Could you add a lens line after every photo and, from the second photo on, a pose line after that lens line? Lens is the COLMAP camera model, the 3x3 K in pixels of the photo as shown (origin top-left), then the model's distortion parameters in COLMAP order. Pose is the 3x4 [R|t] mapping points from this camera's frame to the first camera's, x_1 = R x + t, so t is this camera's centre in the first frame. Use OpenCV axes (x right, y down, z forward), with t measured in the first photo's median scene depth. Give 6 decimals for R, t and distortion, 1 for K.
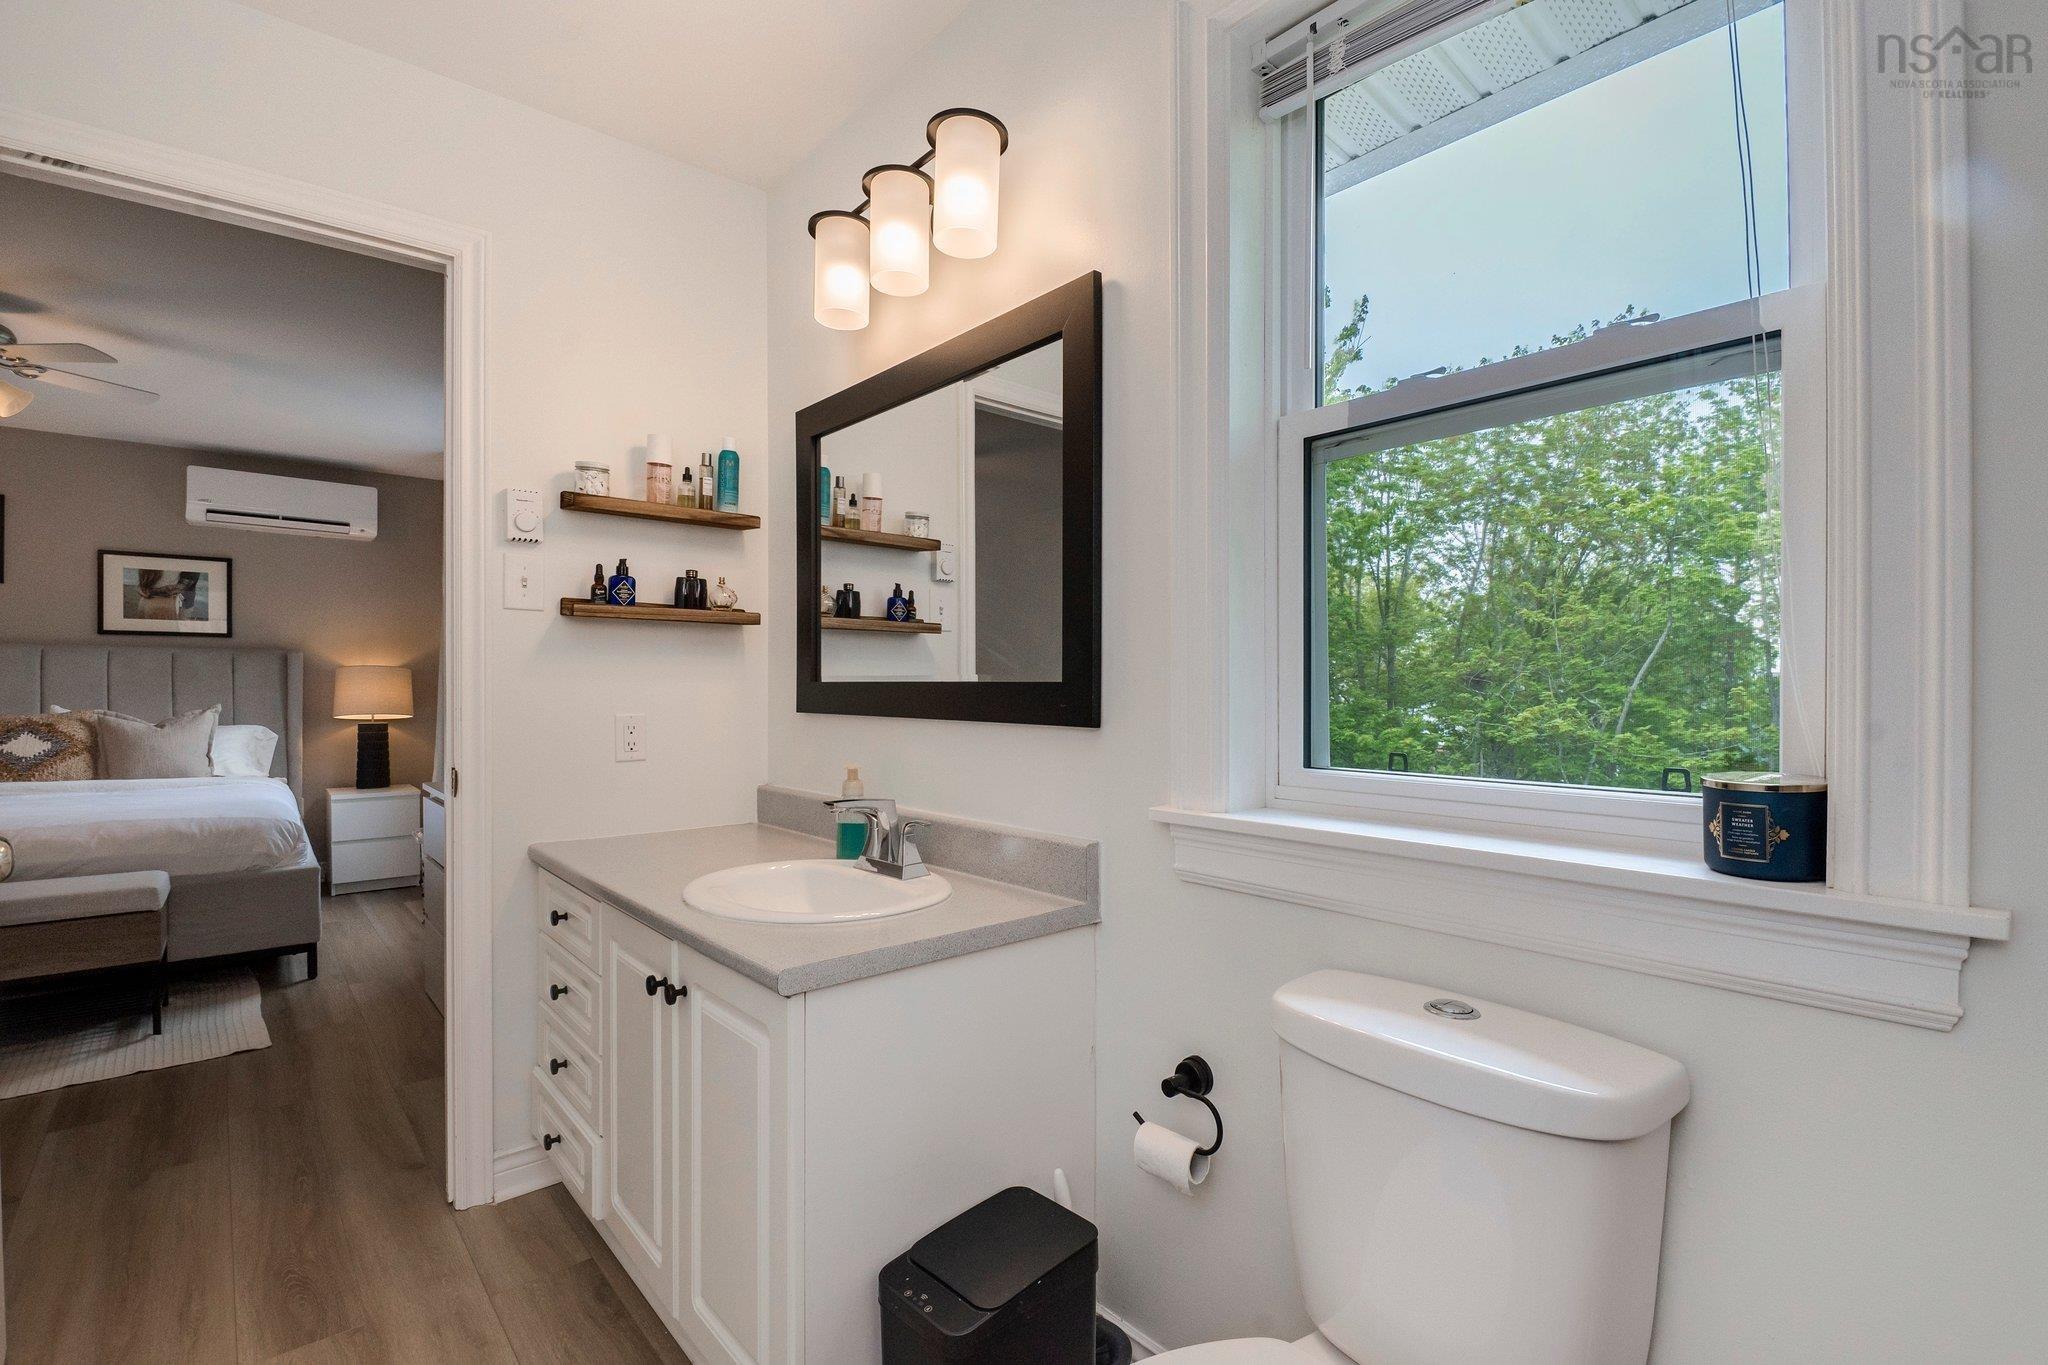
lens RADIAL K [[940.9, 0, 1024.0], [0, 940.9, 682.5], [0, 0, 1]] dist [-0.003739, -0.000980]
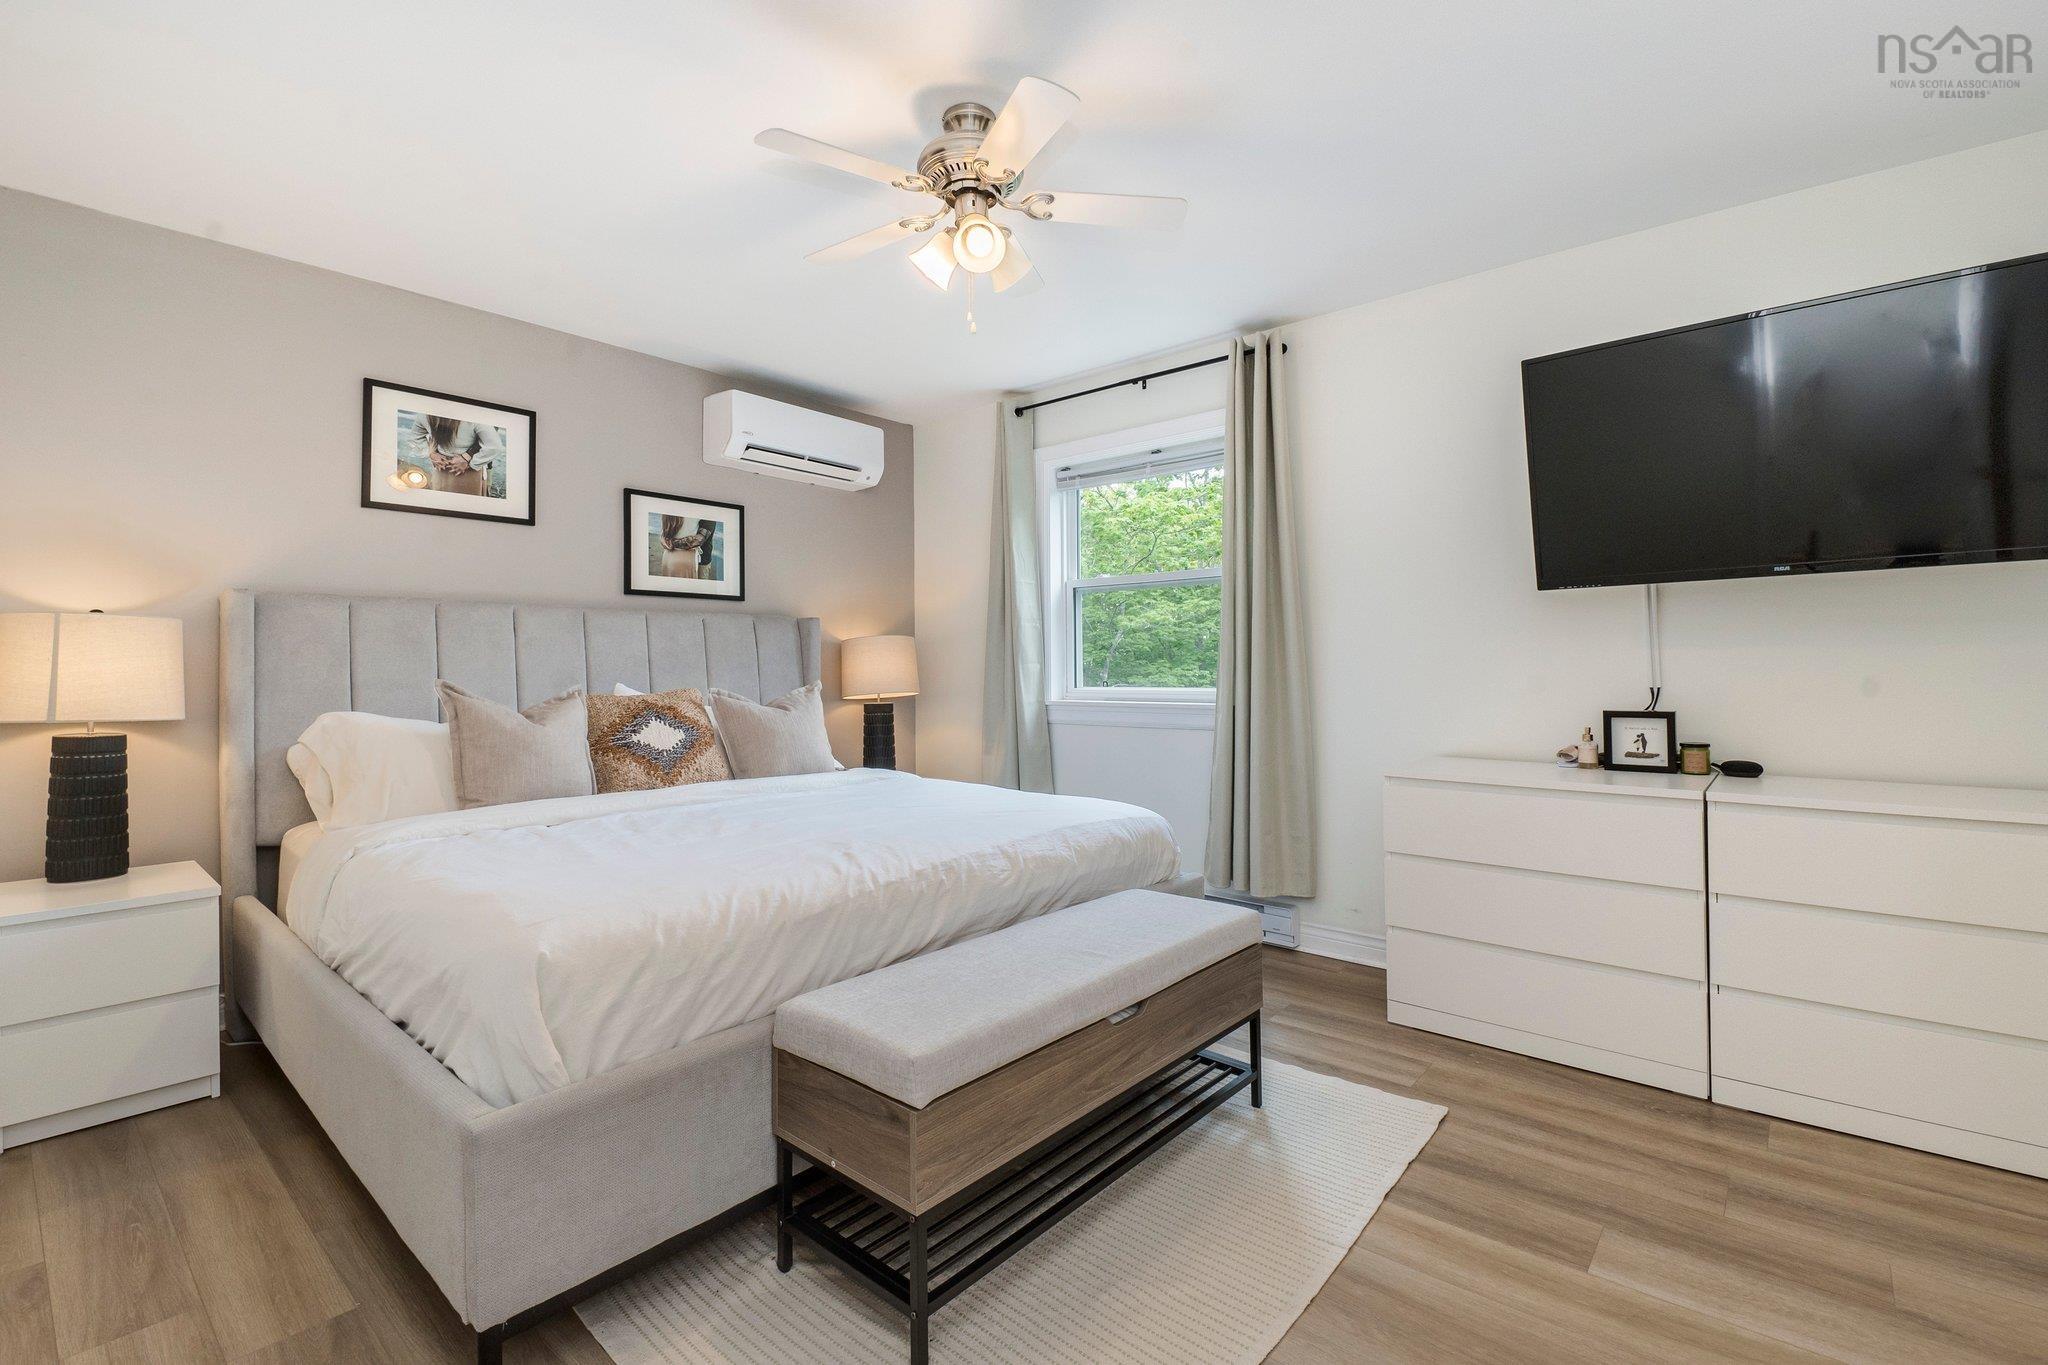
lens RADIAL K [[910.9, 0, 1028.3], [0, 910.9, 653.0], [0, 0, 1]] dist [-0.000343, -0.000126]
pose [[0.988582, -0.002397, 0.150666, -0.741948], [0.004132, 0.999929, -0.011205, 0.007939], [-0.150629, 0.011699, 0.988521, 0.176485]]
